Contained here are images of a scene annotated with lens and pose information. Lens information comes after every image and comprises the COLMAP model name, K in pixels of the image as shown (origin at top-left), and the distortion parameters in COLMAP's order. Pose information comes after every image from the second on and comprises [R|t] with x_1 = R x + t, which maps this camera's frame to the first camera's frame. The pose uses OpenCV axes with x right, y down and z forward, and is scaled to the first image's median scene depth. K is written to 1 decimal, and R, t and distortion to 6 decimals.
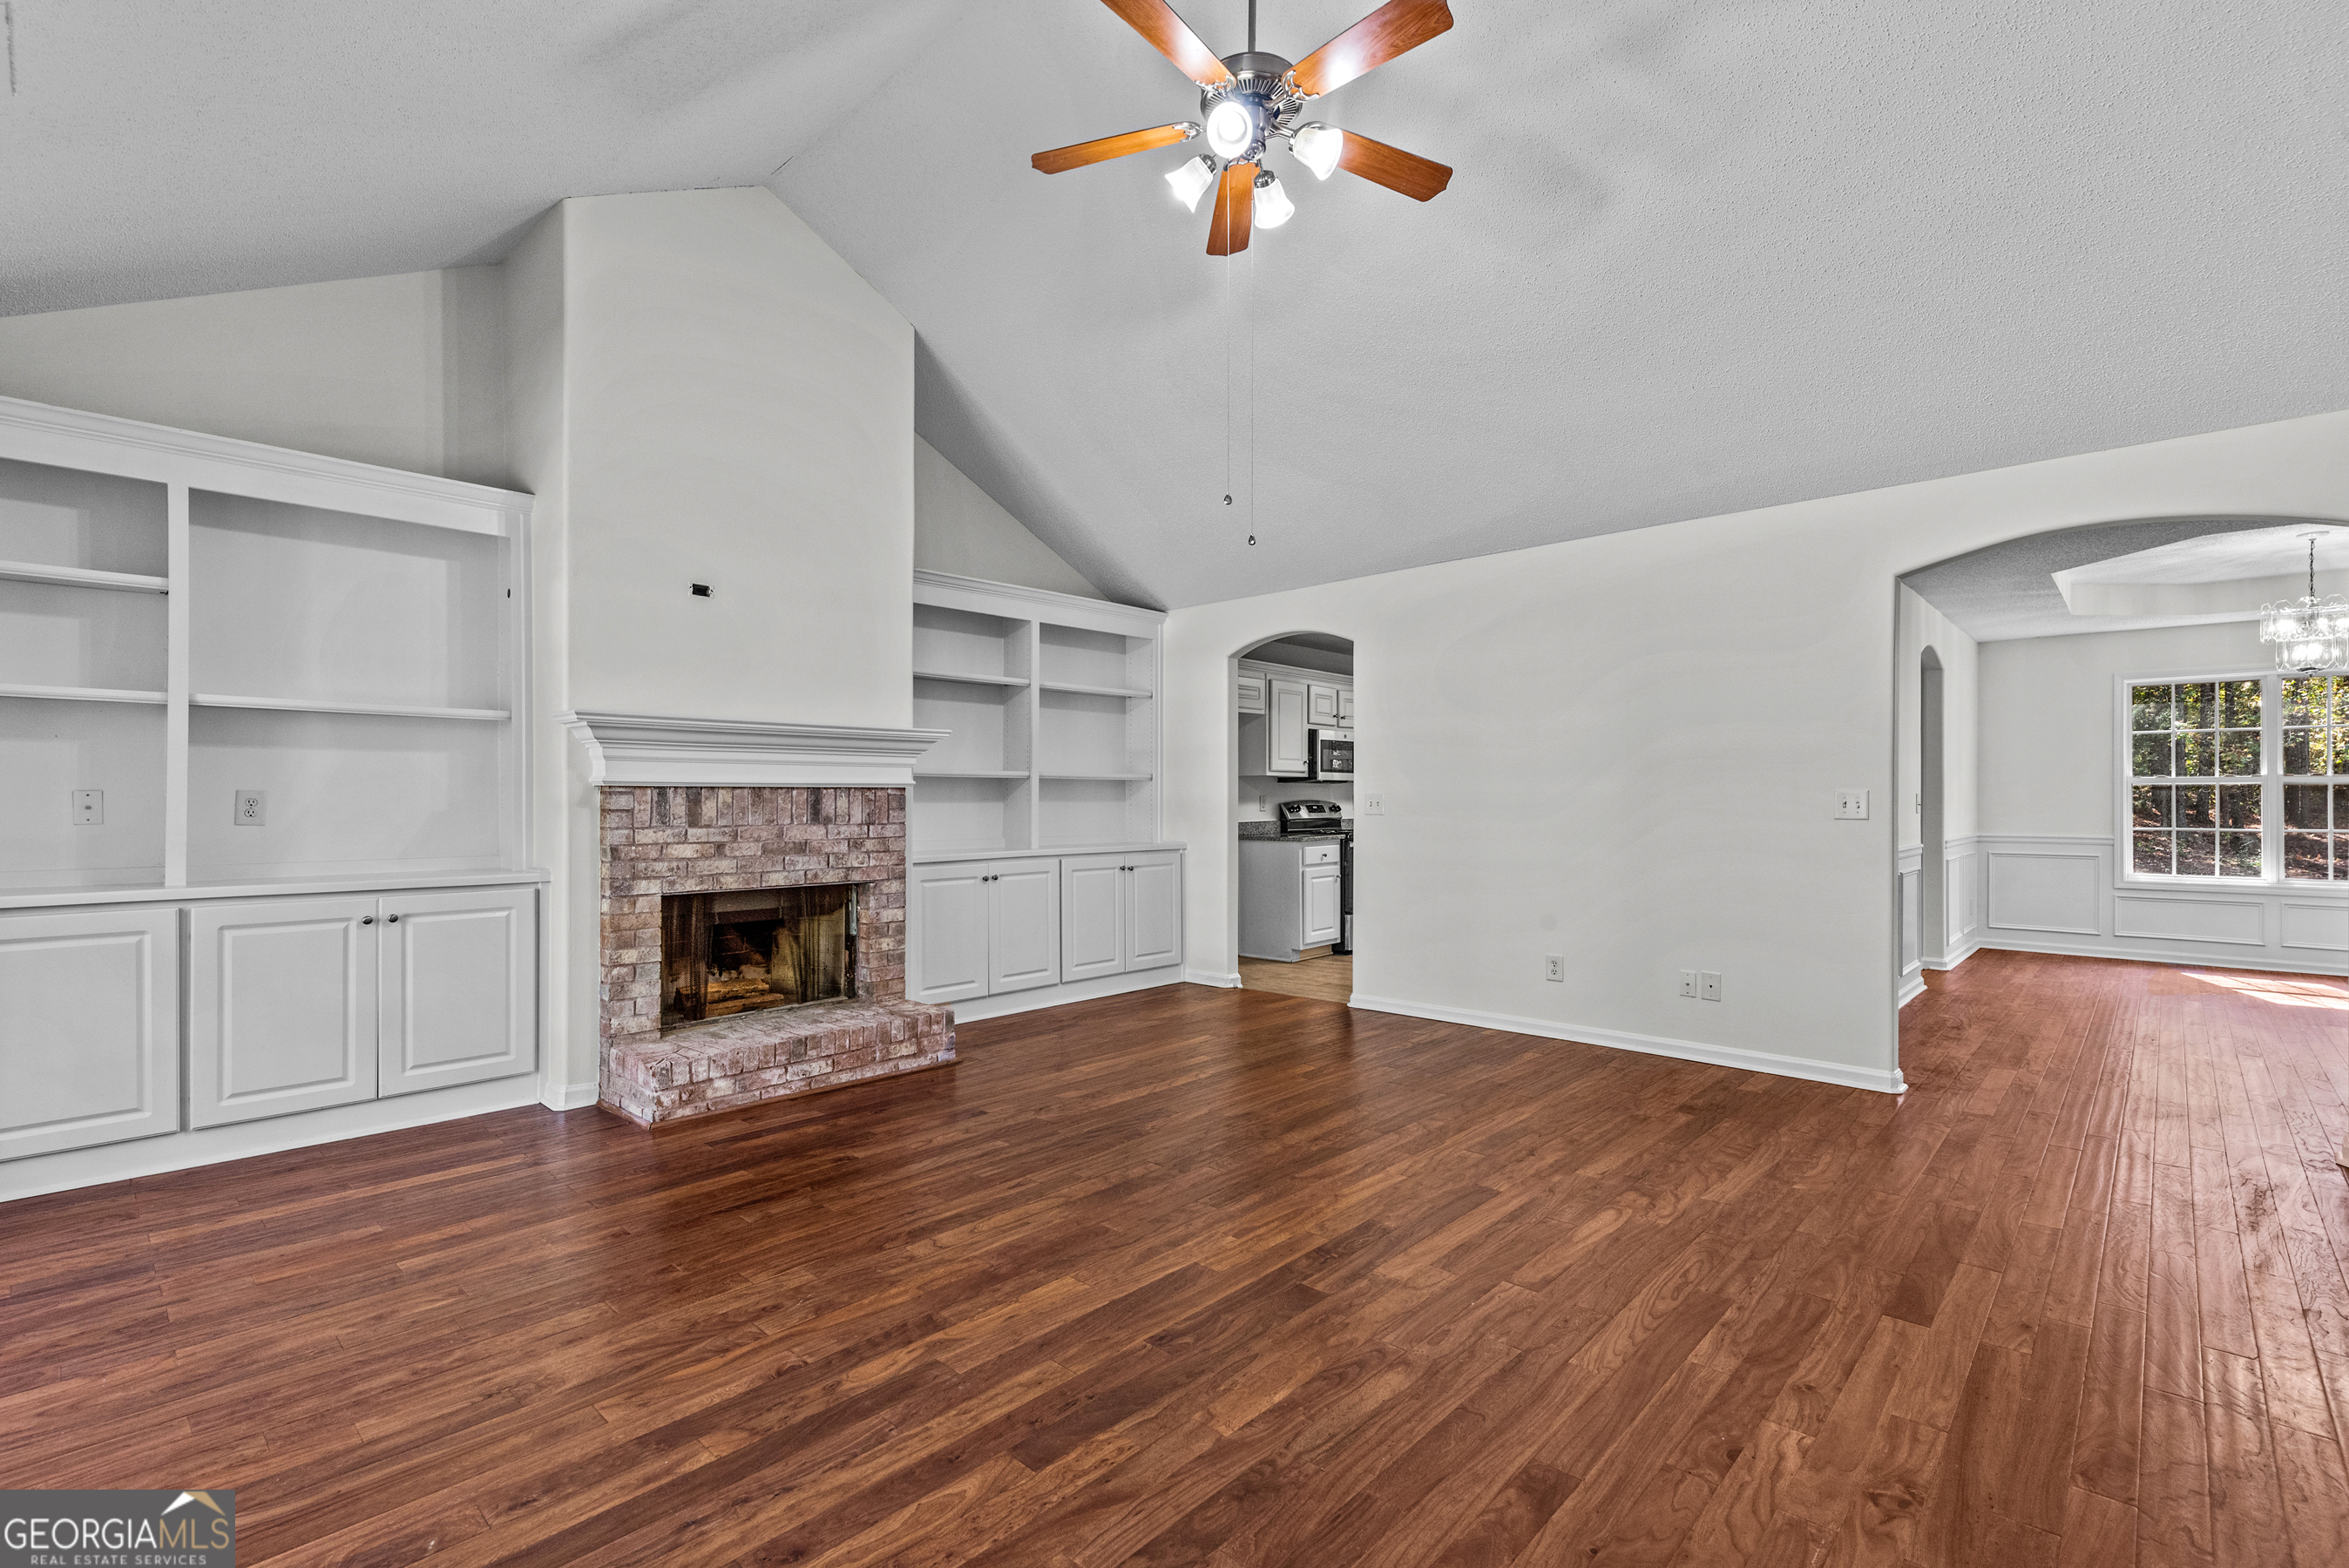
lens RADIAL K [[1059.3, 0, 1049.3], [0, 1059.3, 819.2], [0, 0, 1]] dist [0.013106, -0.006566]
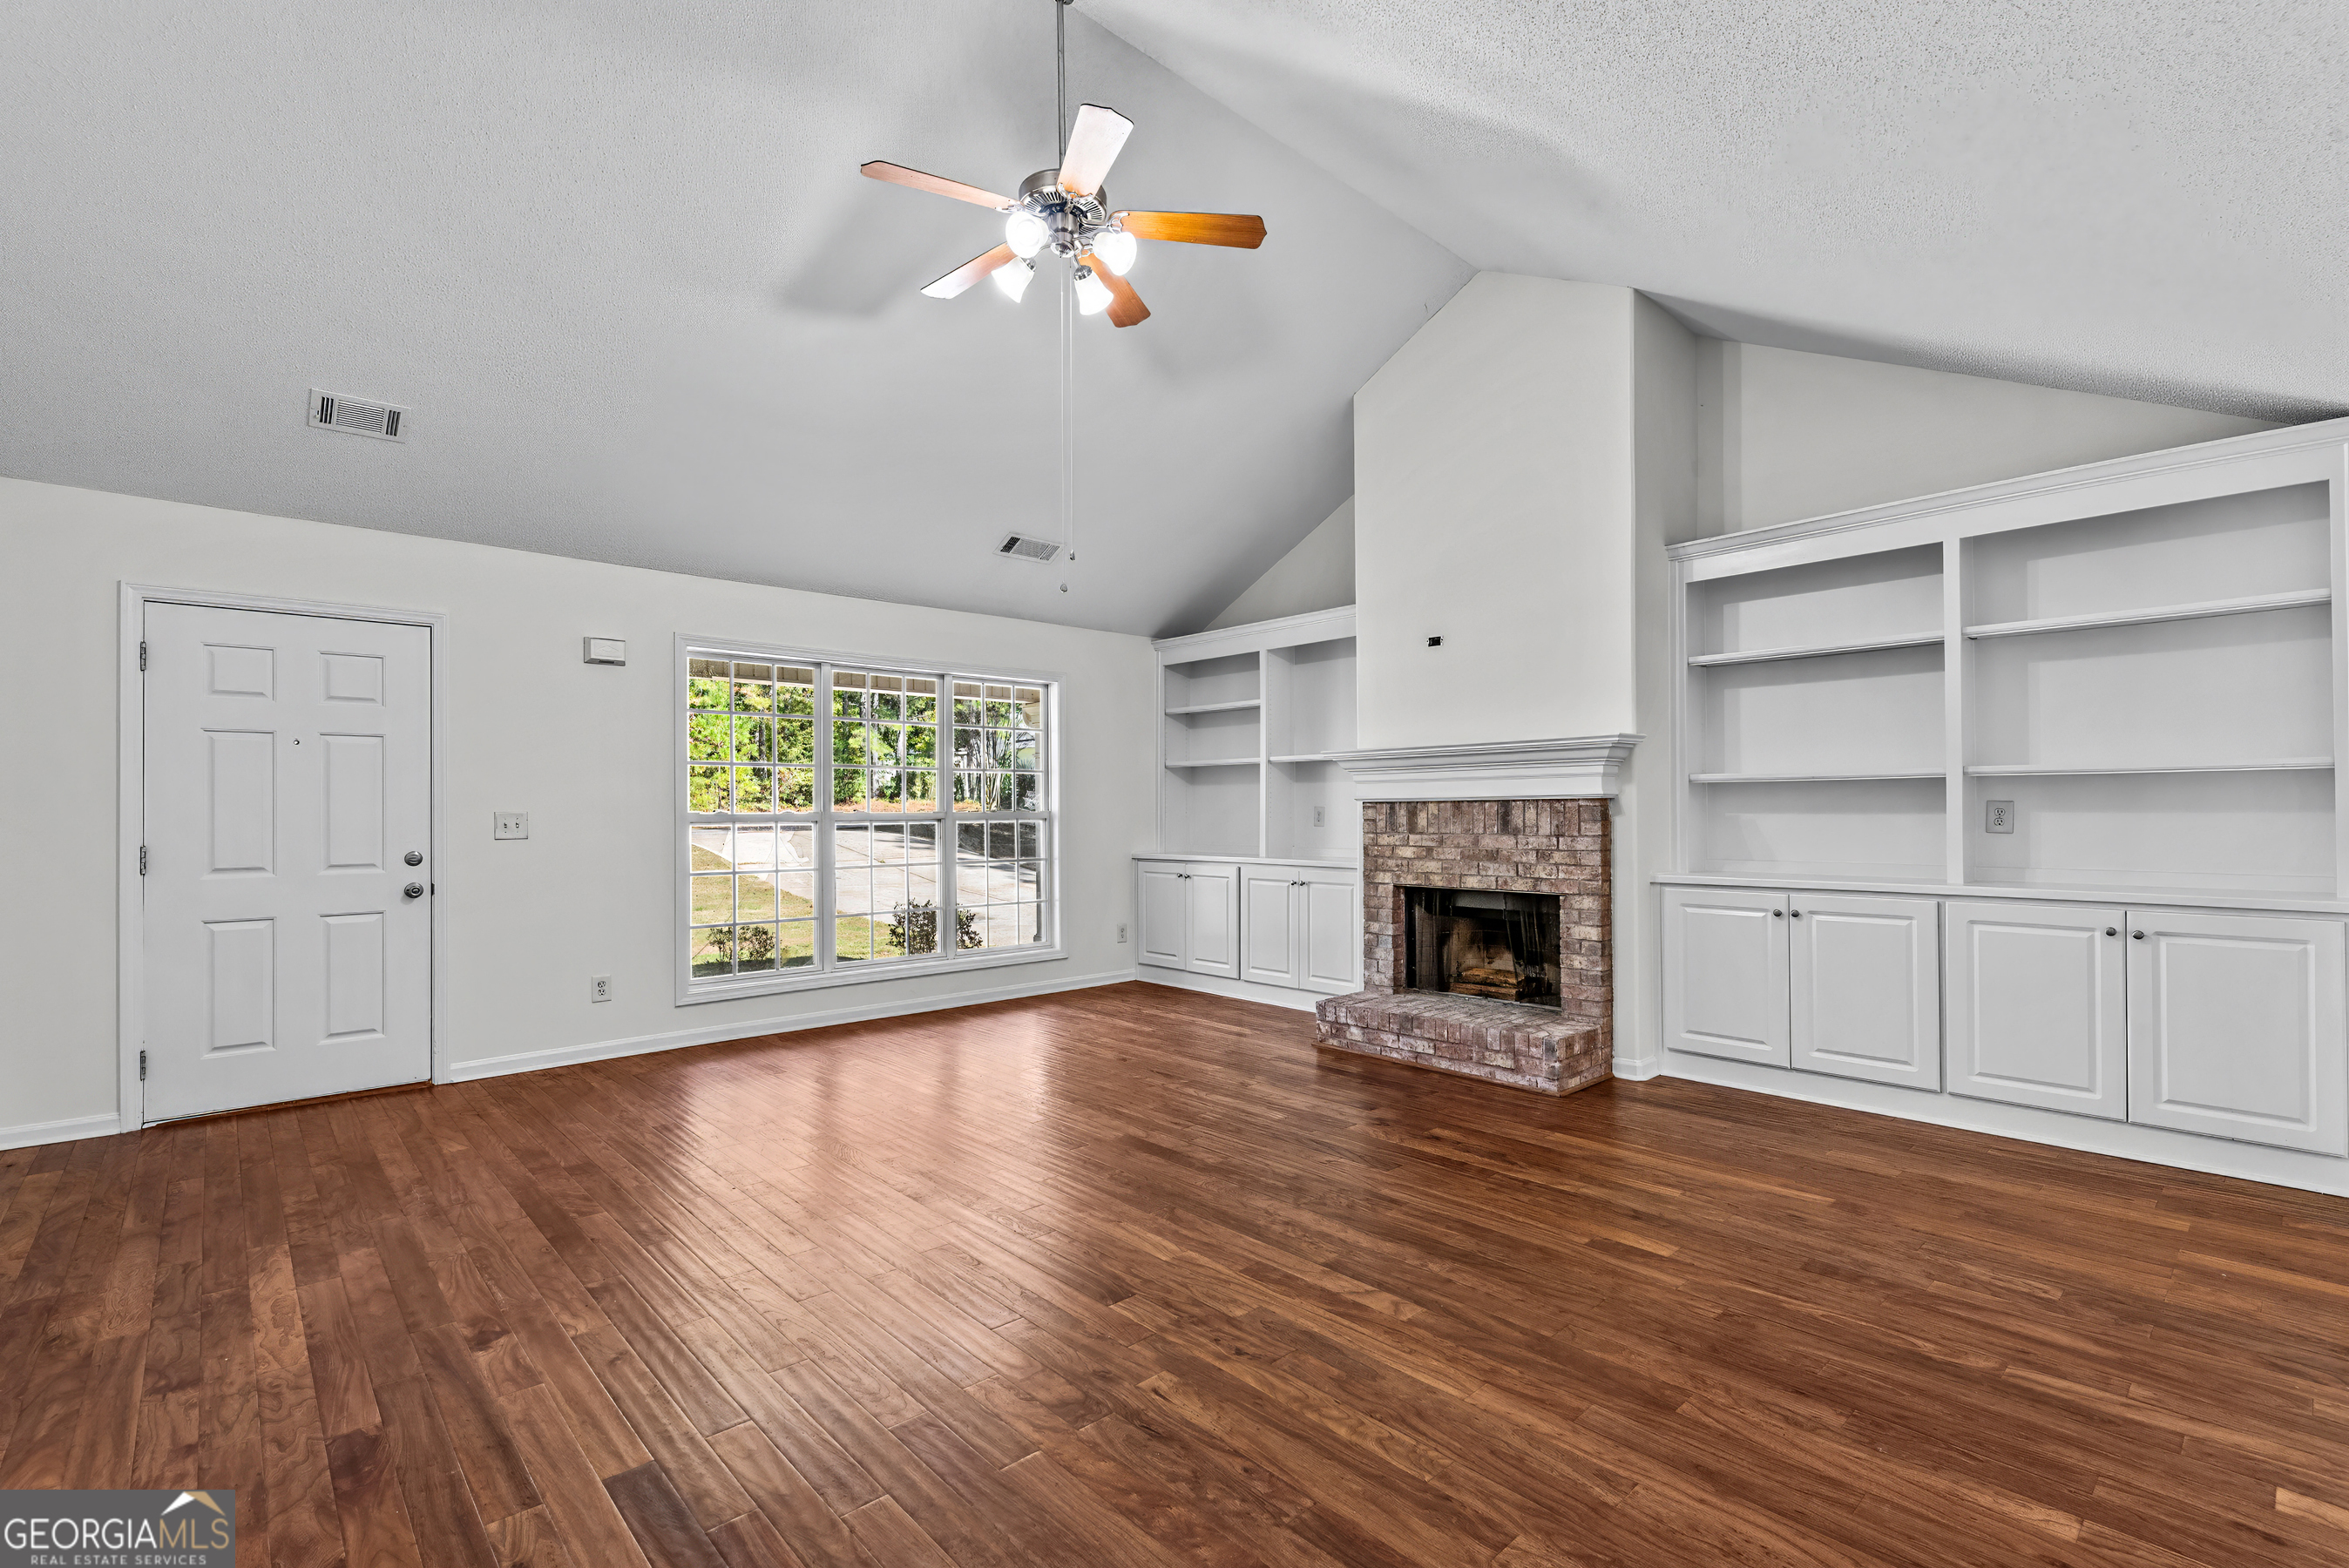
lens RADIAL K [[1035.8, 0, 1290.6], [0, 1035.8, 813.2], [0, 0, 1]] dist [0.011715, -0.000154]
pose [[0.037573, 0.002785, -0.999290, 0.872944], [-0.011216, 0.999934, 0.002365, -0.017880], [0.999231, 0.011119, 0.037602, 0.793774]]
